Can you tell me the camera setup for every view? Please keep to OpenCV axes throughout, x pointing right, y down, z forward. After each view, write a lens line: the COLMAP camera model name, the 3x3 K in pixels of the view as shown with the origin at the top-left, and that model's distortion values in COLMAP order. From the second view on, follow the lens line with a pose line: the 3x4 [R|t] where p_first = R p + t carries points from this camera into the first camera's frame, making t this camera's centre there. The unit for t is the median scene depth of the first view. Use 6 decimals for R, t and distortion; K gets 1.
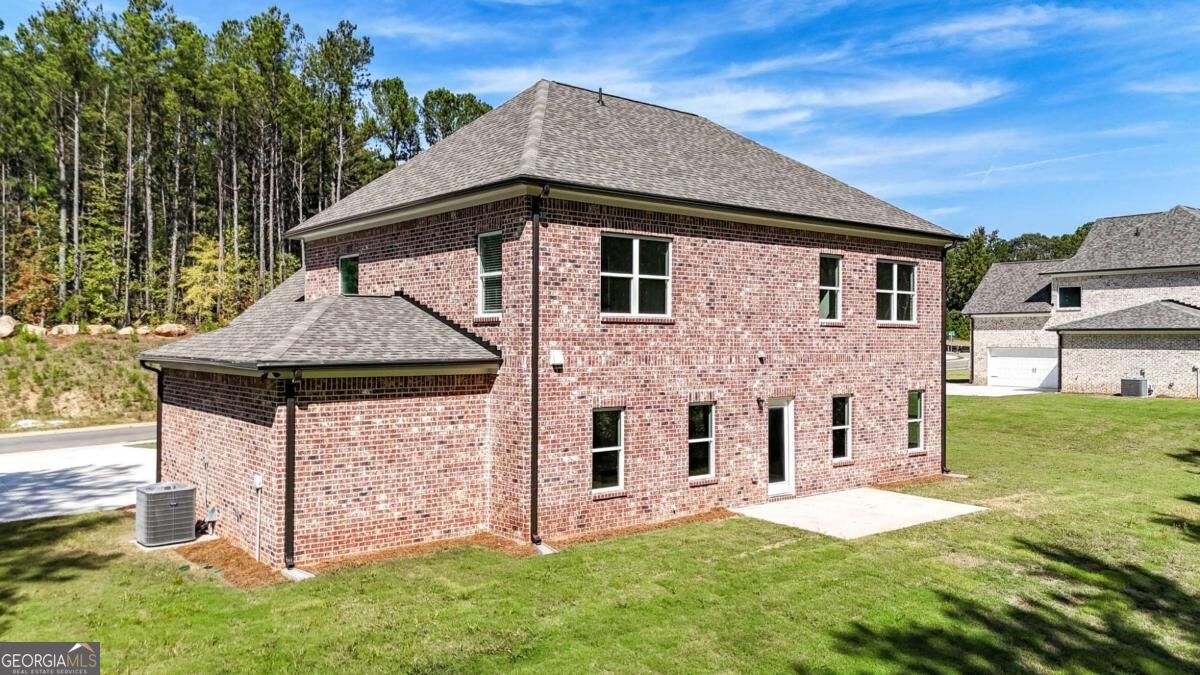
lens RADIAL K [[886.2, 0, 598.5], [0, 886.2, 326.9], [0, 0, 1]] dist [0.081009, -0.091446]
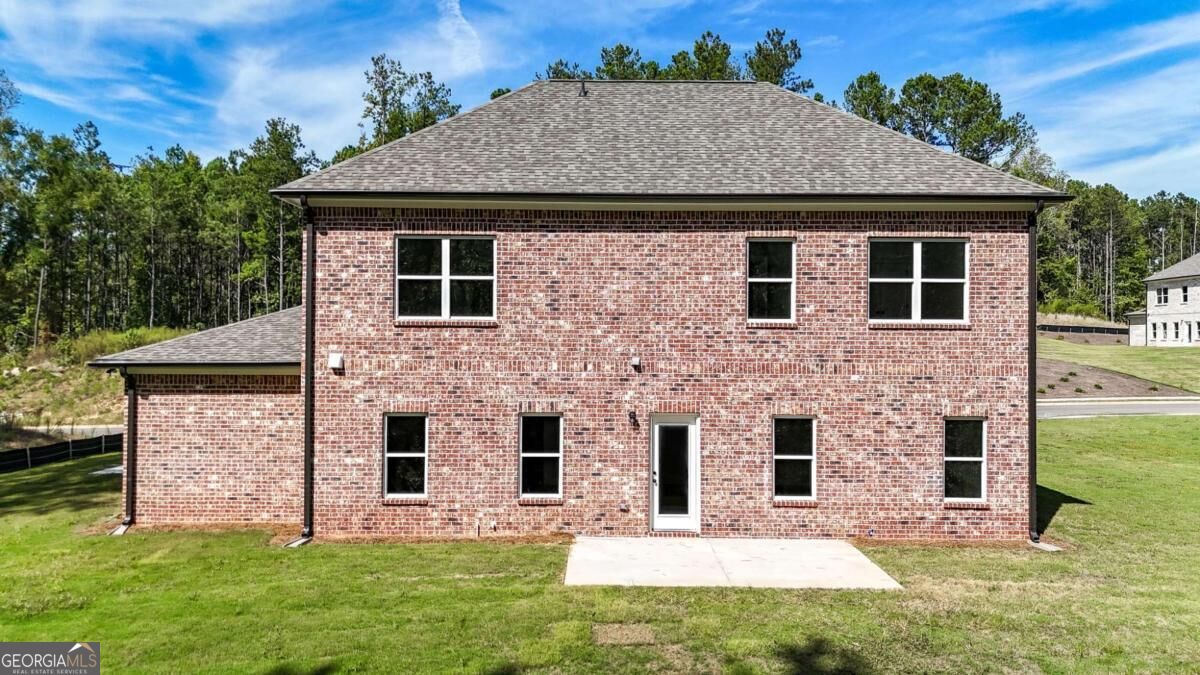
lens RADIAL K [[886.2, 0, 614.2], [0, 886.2, 330.7], [0, 0, 1]] dist [0.081009, -0.091446]
pose [[0.778994, -0.005030, -0.627011, 0.757417], [0.004877, 0.999986, -0.001962, 0.002828], [0.627012, -0.001530, 0.779008, 0.348124]]
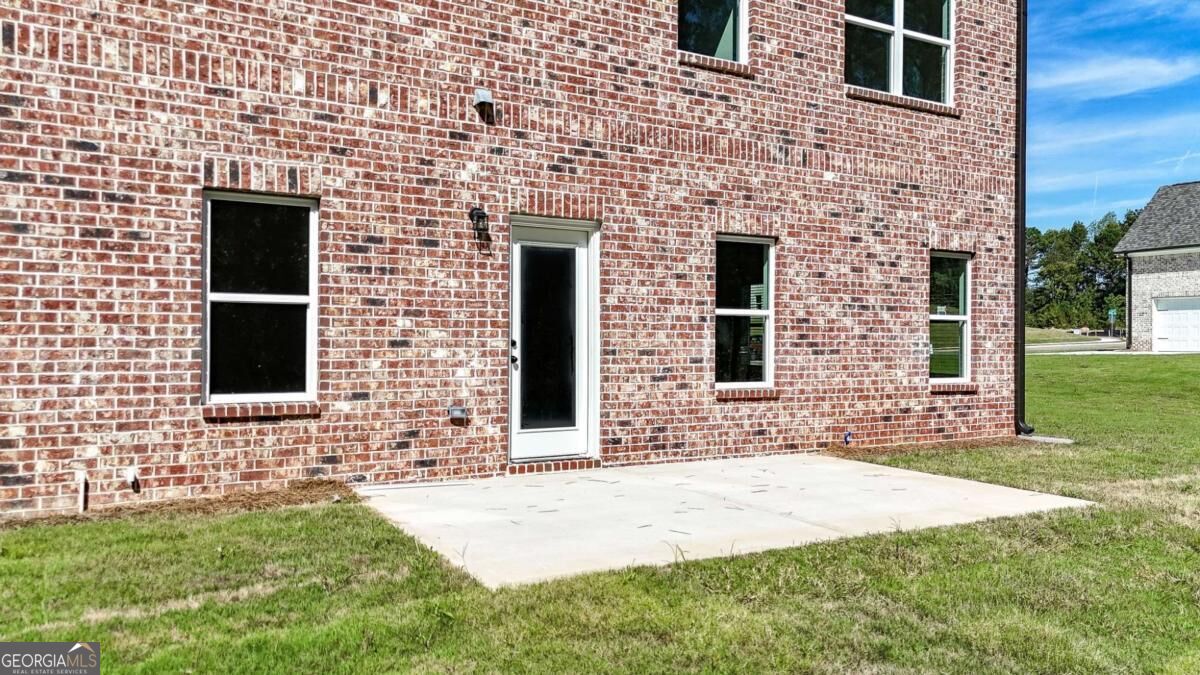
lens RADIAL K [[886.2, 0, 598.2], [0, 886.2, 333.1], [0, 0, 1]] dist [0.081009, -0.091446]
pose [[0.988737, 0.000780, -0.149663, 0.315560], [-0.000152, 0.999991, 0.004208, 0.143533], [0.149665, -0.004138, 0.988728, 0.666043]]
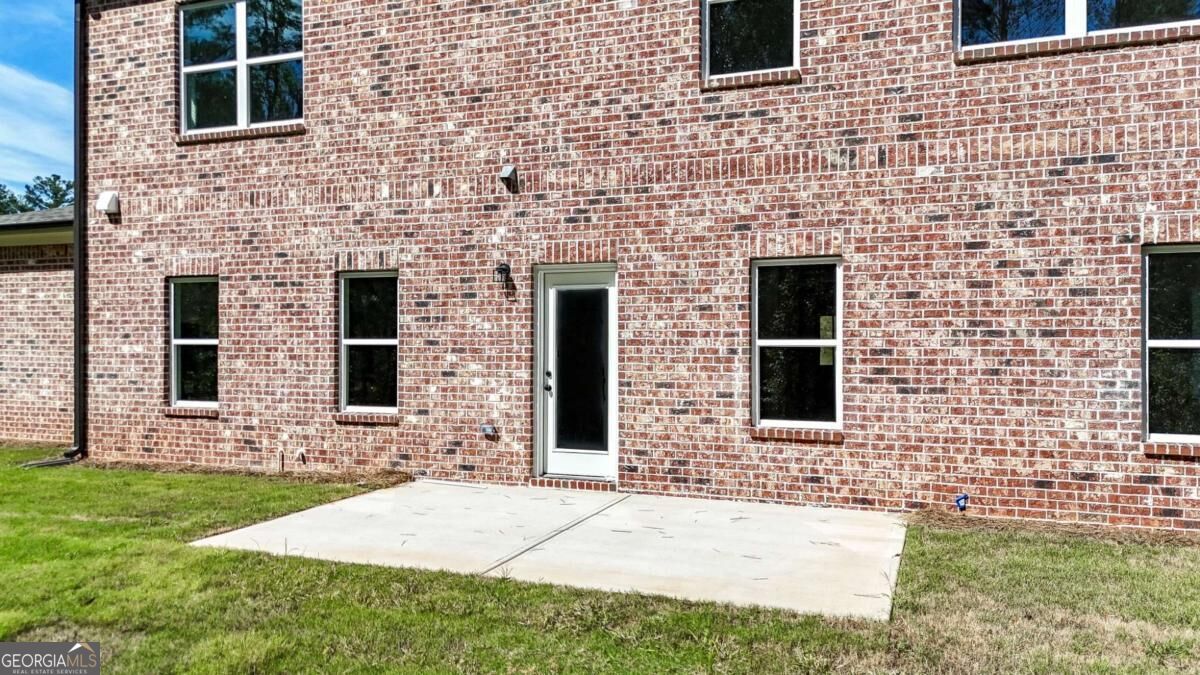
lens RADIAL K [[886.2, 0, 601.7], [0, 886.2, 334.3], [0, 0, 1]] dist [0.081009, -0.091446]
pose [[0.496719, -0.009646, -0.867858, 0.672138], [0.012735, 0.999912, -0.003825, 0.129578], [0.867818, -0.009152, 0.496798, 0.869161]]
